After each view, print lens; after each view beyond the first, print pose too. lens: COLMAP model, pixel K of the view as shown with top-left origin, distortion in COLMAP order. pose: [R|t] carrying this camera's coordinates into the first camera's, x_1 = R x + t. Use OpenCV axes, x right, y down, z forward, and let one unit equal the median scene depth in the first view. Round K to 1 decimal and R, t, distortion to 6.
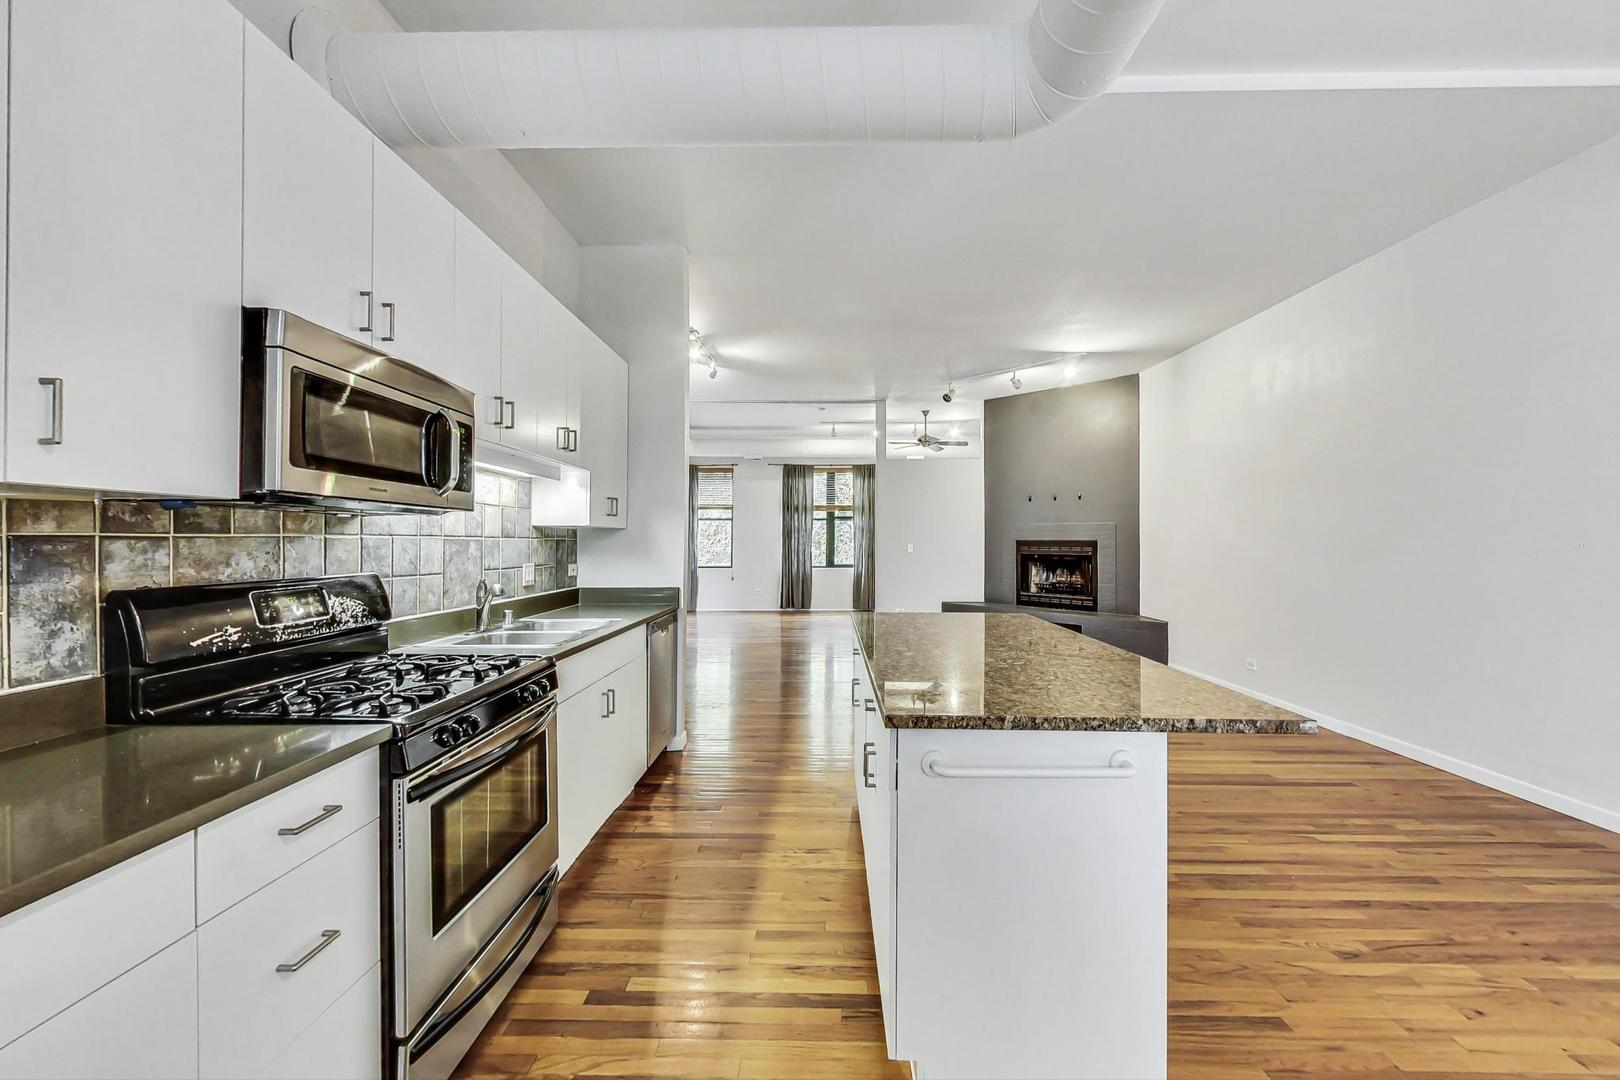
lens RADIAL K [[627.6, 0, 812.3], [0, 627.6, 536.5], [0, 0, 1]] dist [0.002880, 0.000319]
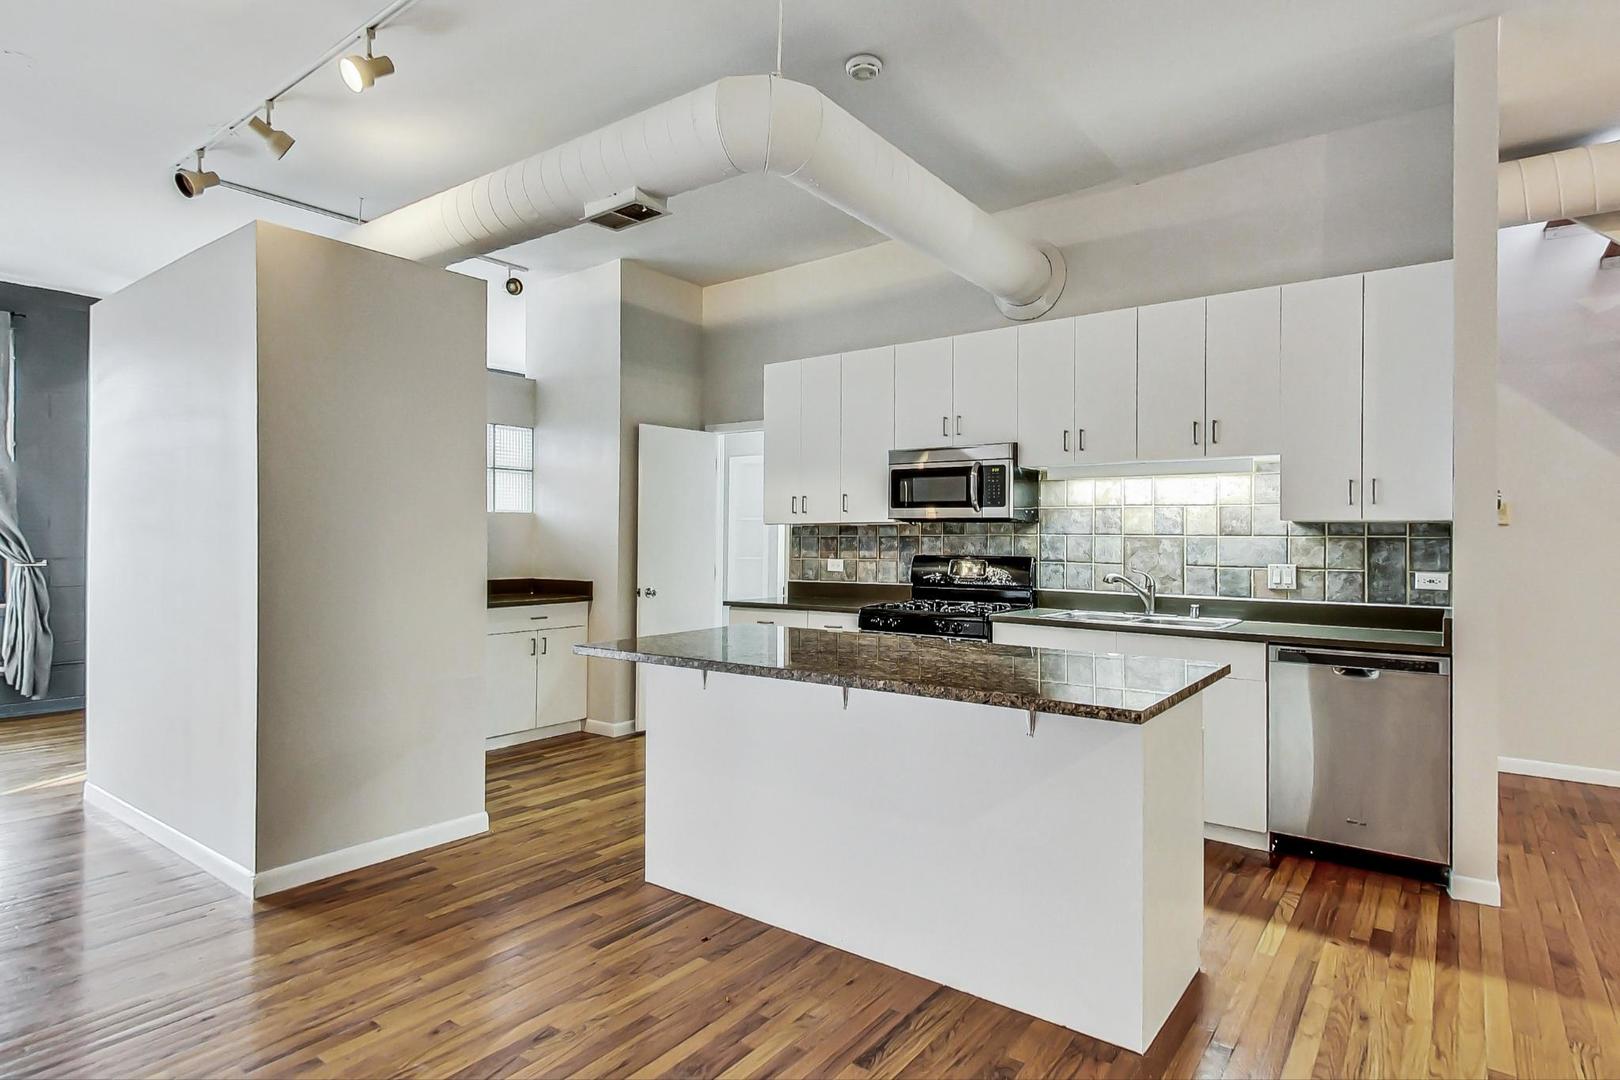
lens RADIAL K [[859.1, 0, 810.0], [0, 859.1, 540.0], [0, 0, 1]] dist [-0.001209, -0.000063]
pose [[-0.575223, -0.005679, -0.817977, 0.380647], [-0.001790, 0.999982, -0.005683, 0.006923], [0.817995, -0.001805, -0.575223, 0.467678]]
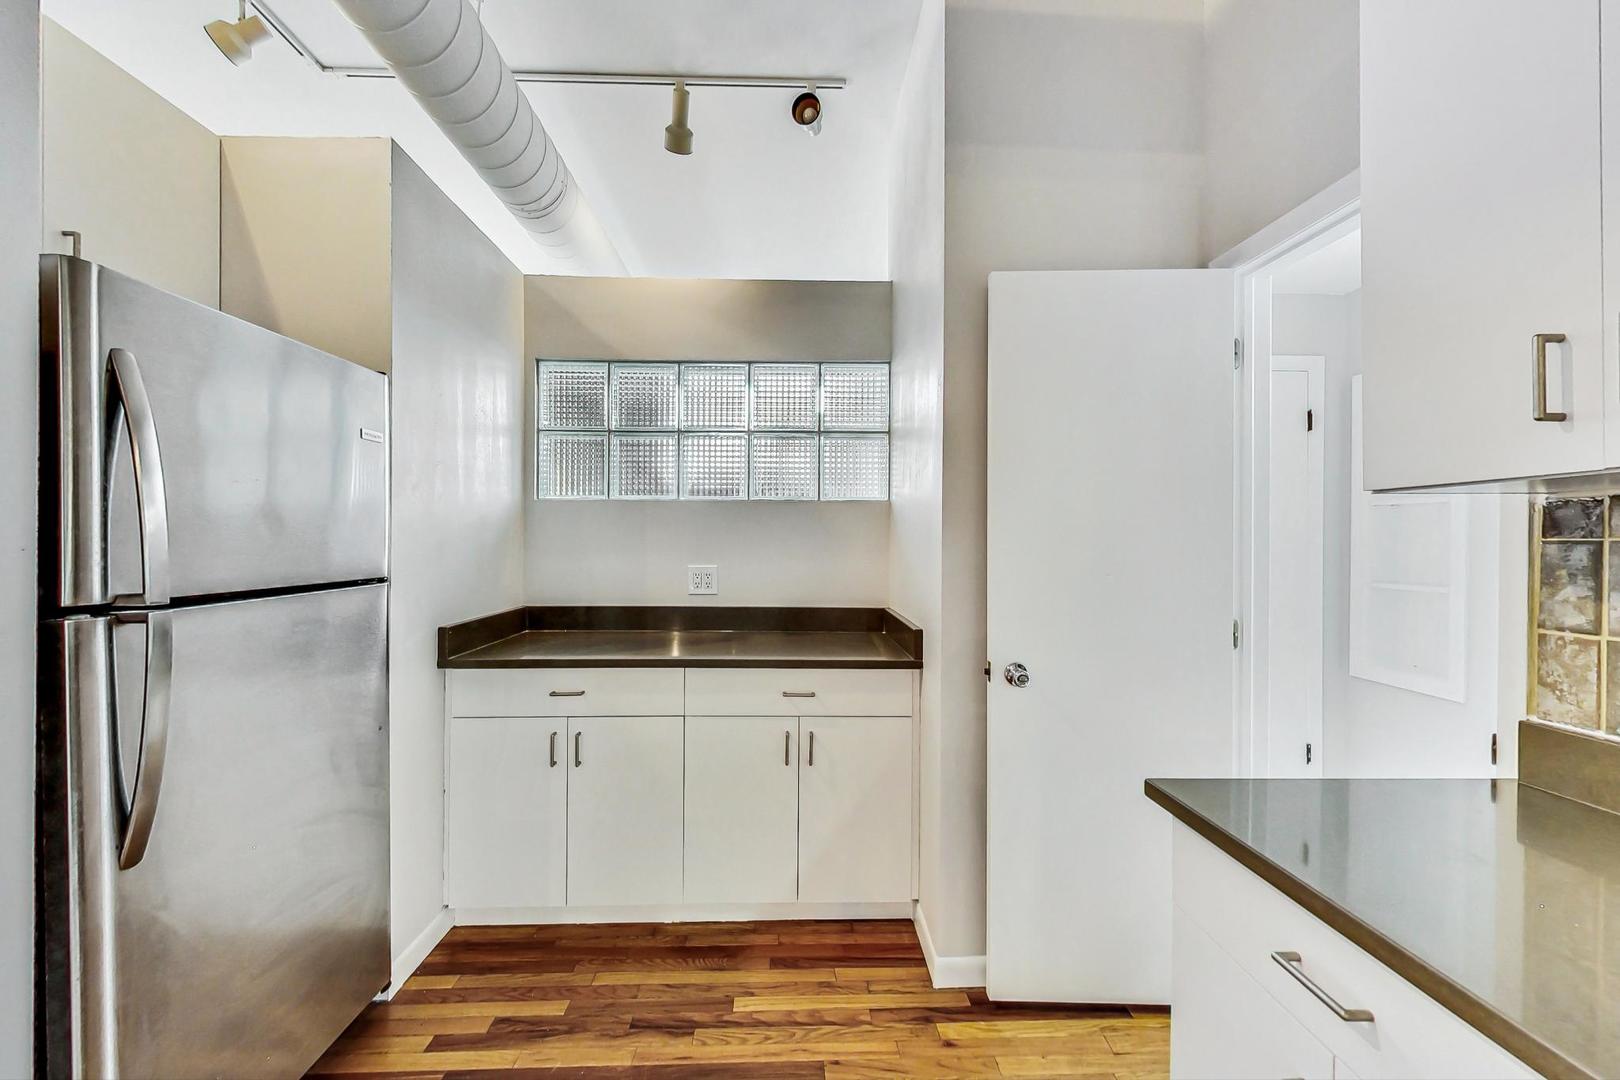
lens RADIAL K [[627.6, 0, 812.3], [0, 627.6, 536.5], [0, 0, 1]] dist [0.002880, 0.000319]
pose [[-0.998363, -0.009011, -0.056487, -0.035989], [-0.008558, 0.999929, -0.008245, 0.001497], [0.056557, -0.007748, -0.998369, 0.166930]]
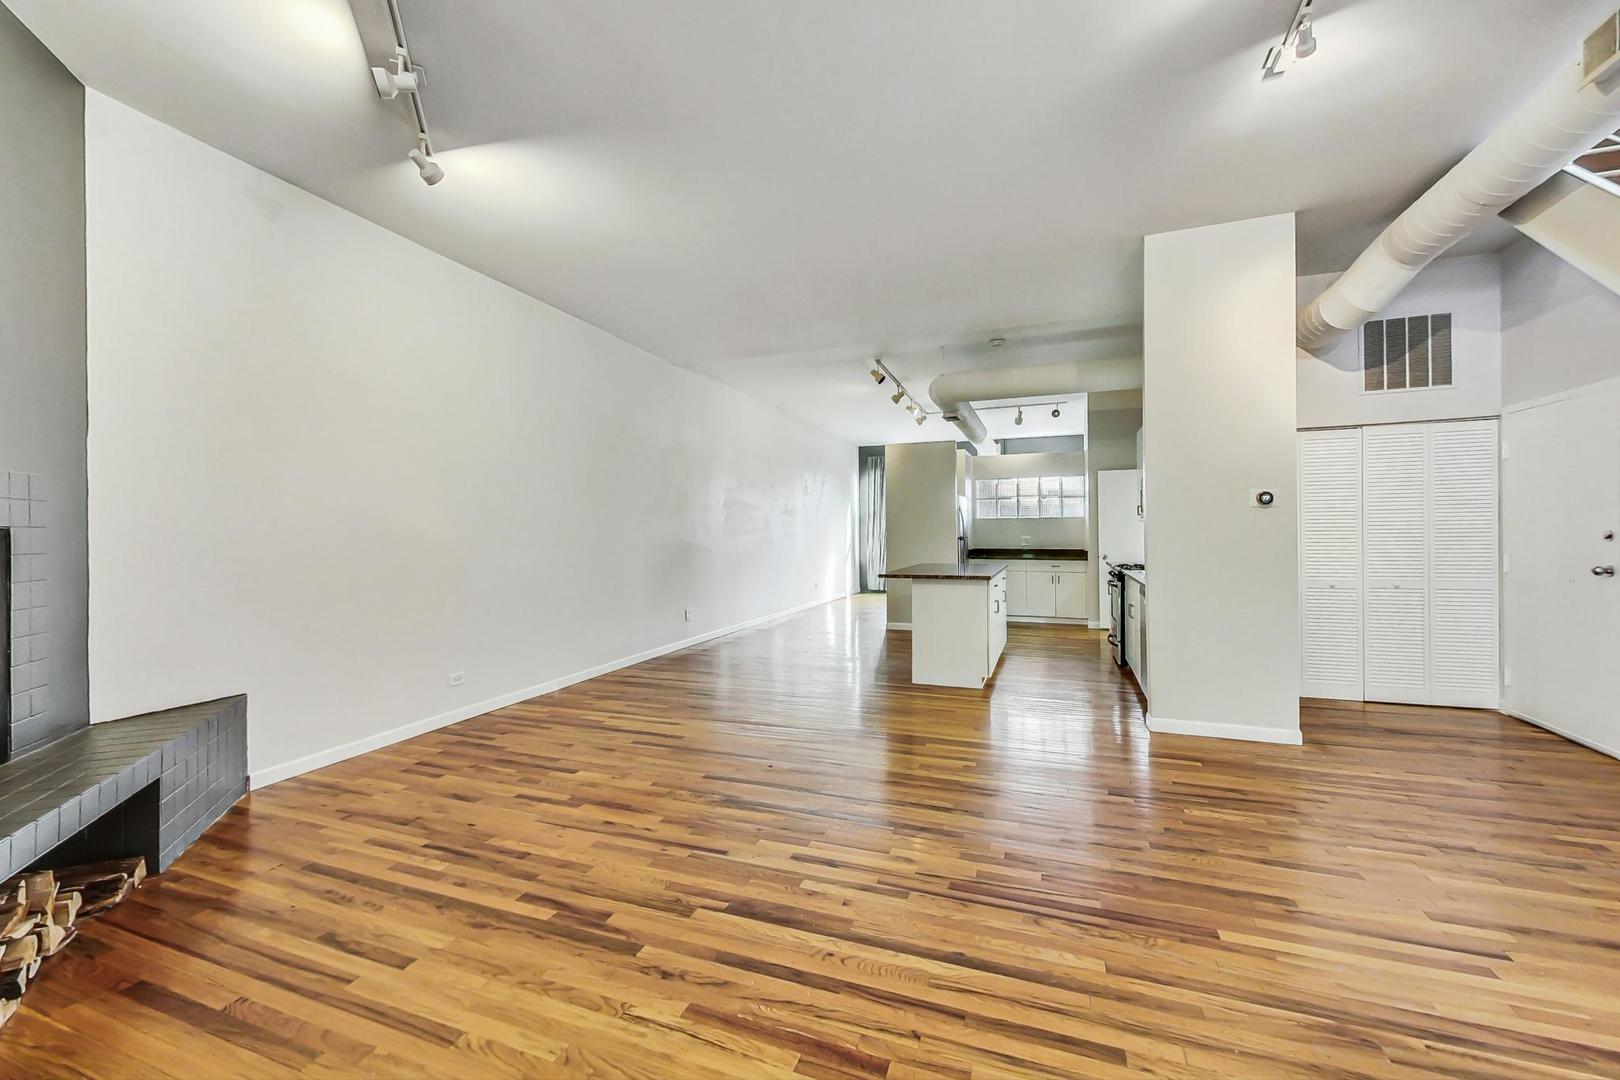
lens RADIAL K [[650.9, 0, 815.7], [0, 650.9, 528.3], [0, 0, 1]] dist [0.000283, -0.000015]
pose [[-0.946232, 0.003341, 0.323470, -0.018084], [0.000345, 0.999957, -0.009318, 0.009871], [-0.323487, -0.008705, -0.946192, 1.088576]]
